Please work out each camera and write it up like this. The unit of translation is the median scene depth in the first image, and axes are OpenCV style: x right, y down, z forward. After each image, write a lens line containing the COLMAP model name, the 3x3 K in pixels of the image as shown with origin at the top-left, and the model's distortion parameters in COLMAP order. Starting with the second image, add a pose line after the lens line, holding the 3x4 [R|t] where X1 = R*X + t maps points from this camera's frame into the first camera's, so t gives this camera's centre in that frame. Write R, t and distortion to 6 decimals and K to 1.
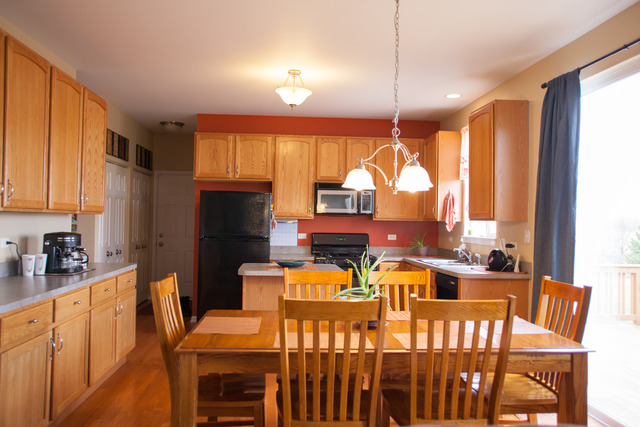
lens RADIAL K [[514.1, 0, 320.0], [0, 514.1, 213.5], [0, 0, 1]] dist [0.051975, 0.001873]
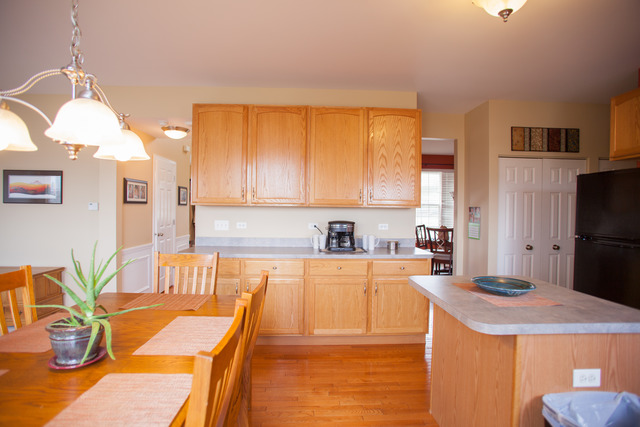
lens RADIAL K [[318.3, 0, 320.0], [0, 318.3, 213.5], [0, 0, 1]] dist [-0.000757, 0.000130]
pose [[-0.047147, -0.002117, -0.998886, 0.253551], [-0.001199, 0.999997, -0.002062, 0.011425], [0.998887, 0.001100, -0.047149, 0.671249]]
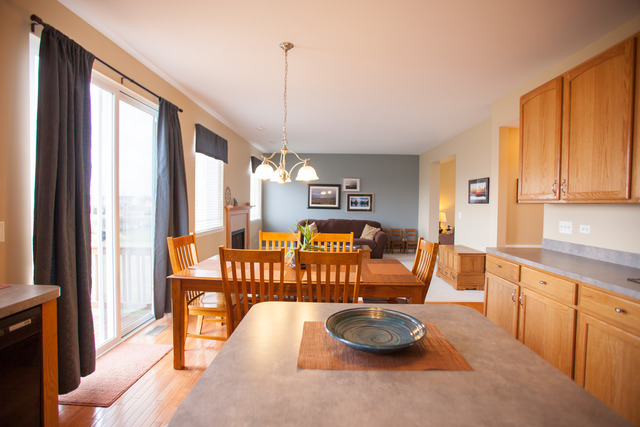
lens RADIAL K [[318.3, 0, 320.0], [0, 318.3, 213.5], [0, 0, 1]] dist [-0.000757, 0.000130]
pose [[-0.995269, -0.032816, 0.091449, -0.015911], [-0.030422, 0.999160, 0.027451, 0.009372], [-0.092273, 0.024539, -0.995431, 0.994465]]
